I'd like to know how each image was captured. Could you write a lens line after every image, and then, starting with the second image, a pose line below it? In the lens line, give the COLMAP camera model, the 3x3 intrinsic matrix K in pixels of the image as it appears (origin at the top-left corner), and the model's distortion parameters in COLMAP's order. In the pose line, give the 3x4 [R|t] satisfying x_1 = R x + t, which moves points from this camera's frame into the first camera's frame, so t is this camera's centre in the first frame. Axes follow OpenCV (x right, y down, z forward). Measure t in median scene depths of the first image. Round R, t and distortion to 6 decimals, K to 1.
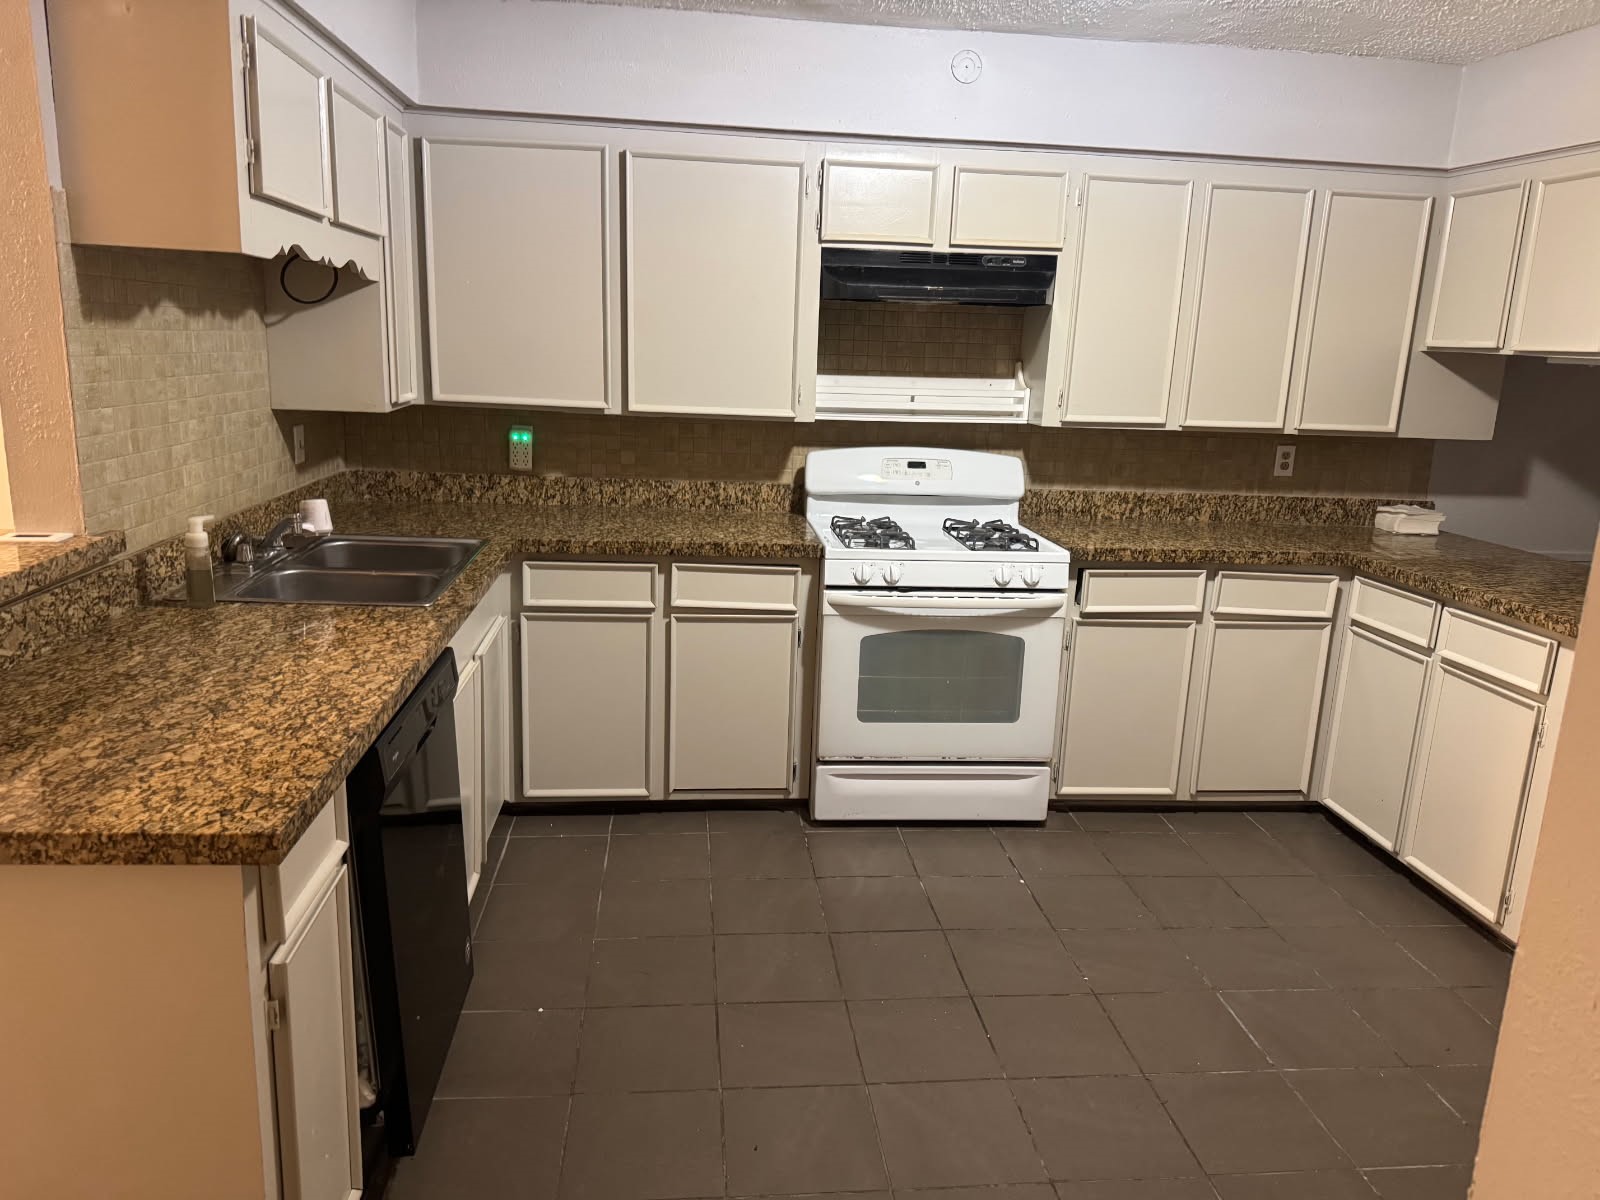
lens RADIAL K [[1137.0, 0, 800.0], [0, 1137.0, 600.0], [0, 0, 1]] dist [0.127447, -0.189557]
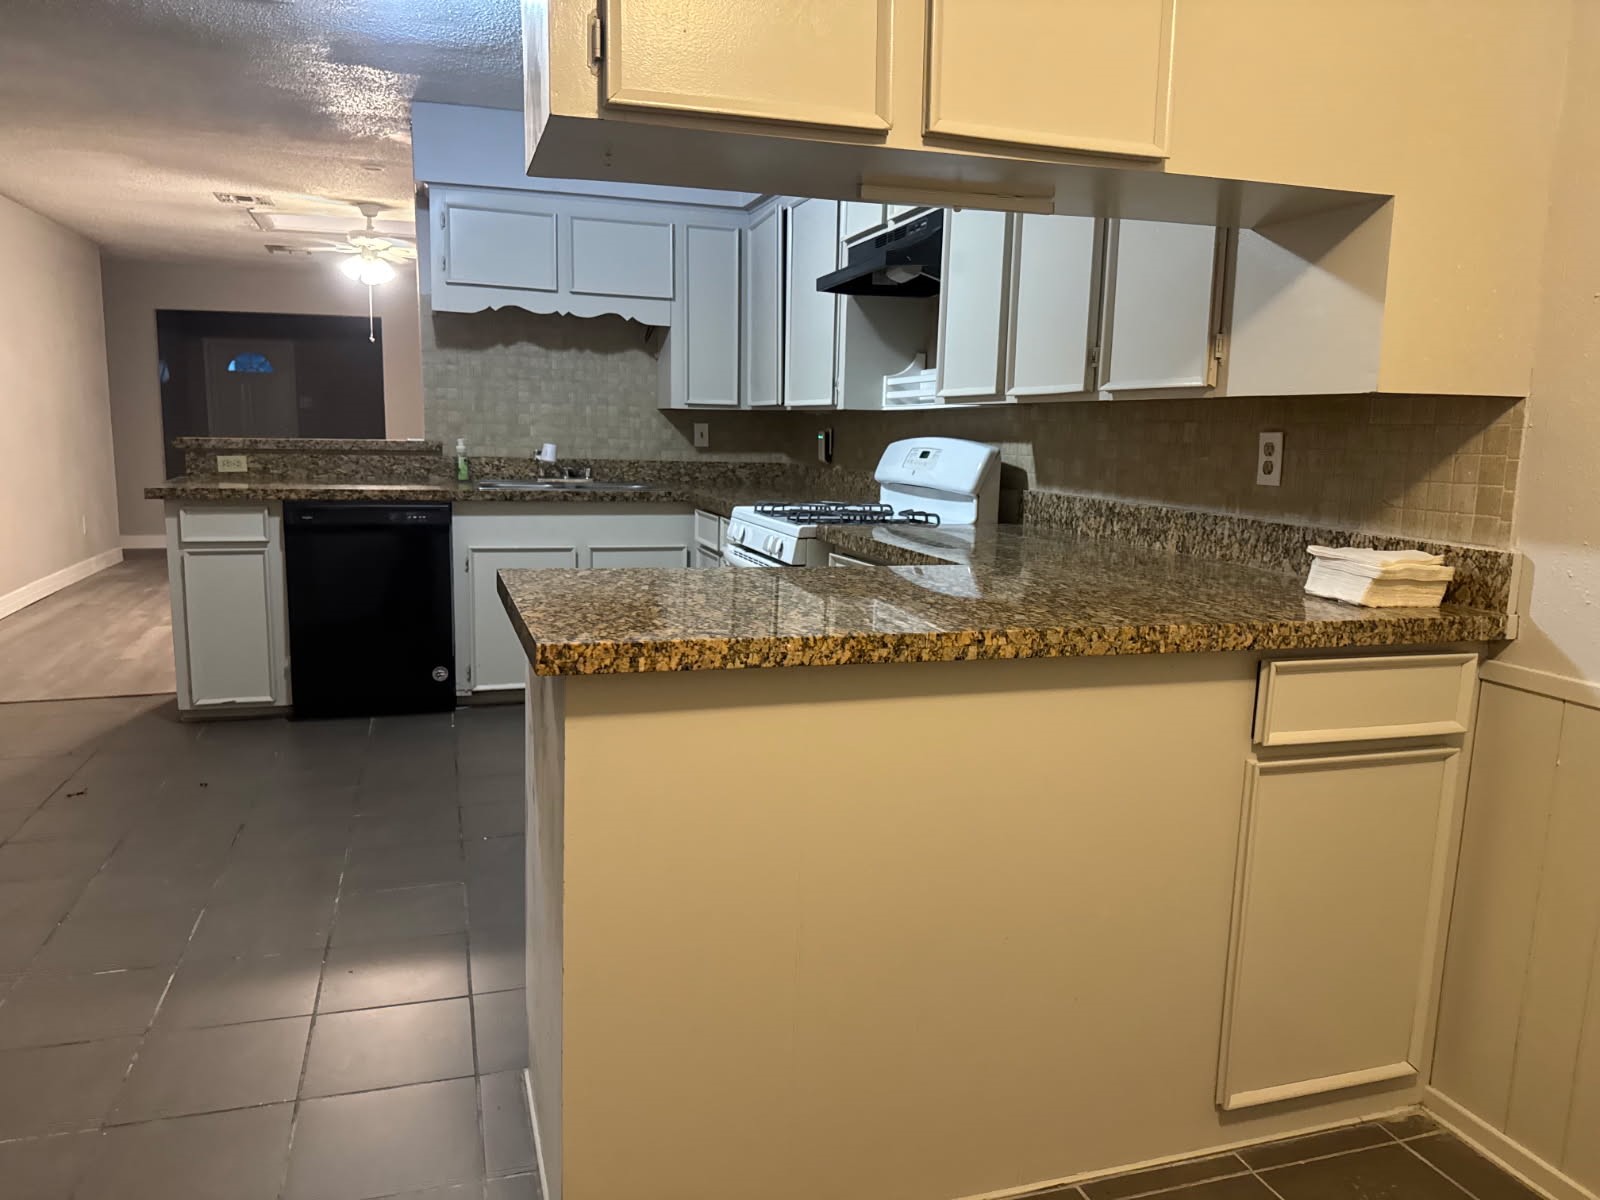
lens RADIAL K [[1137.0, 0, 800.0], [0, 1137.0, 600.0], [0, 0, 1]] dist [0.127447, -0.189557]
pose [[0.201828, 0.111021, -0.973108, 1.083508], [-0.230911, 0.970941, 0.062882, -0.039679], [0.951812, 0.212010, 0.221599, 0.766976]]
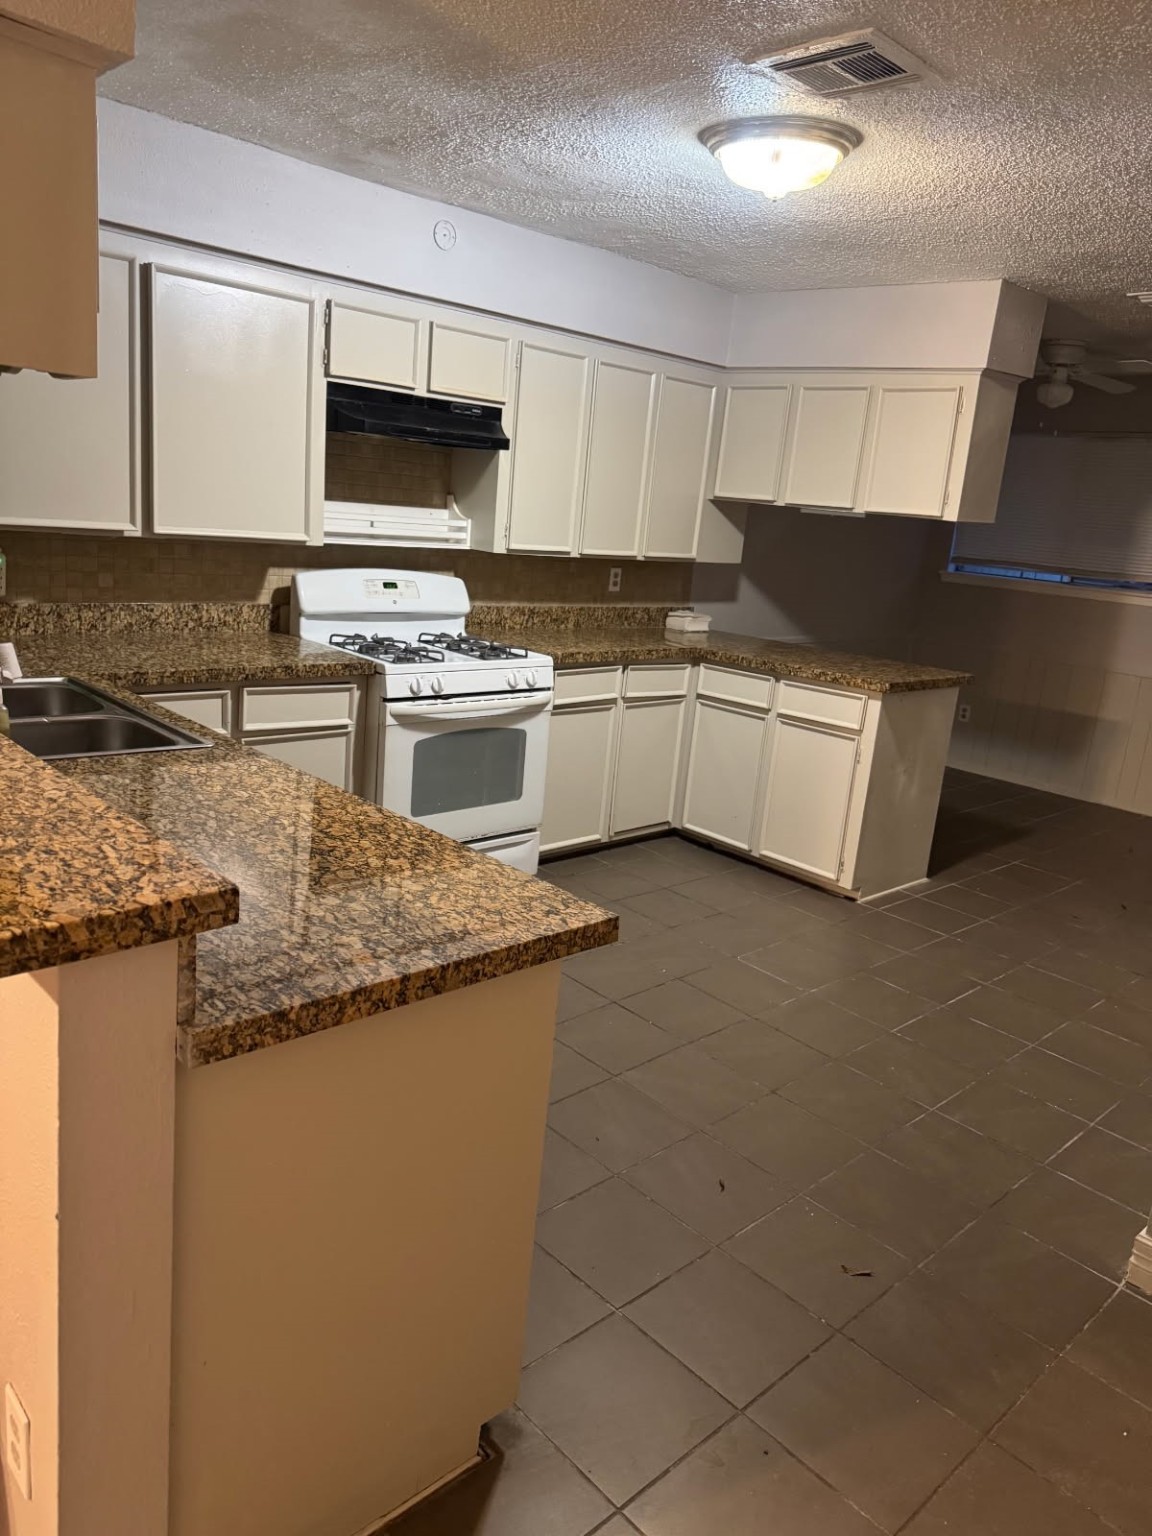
lens RADIAL K [[1078.1, 0, 593.8], [0, 1078.1, 761.5], [0, 0, 1]] dist [0.195329, -0.373482]
pose [[0.789439, -0.113468, 0.603250, -0.427530], [0.077414, 0.993323, 0.085531, -0.024871], [-0.608928, -0.020822, 0.792952, 0.033171]]
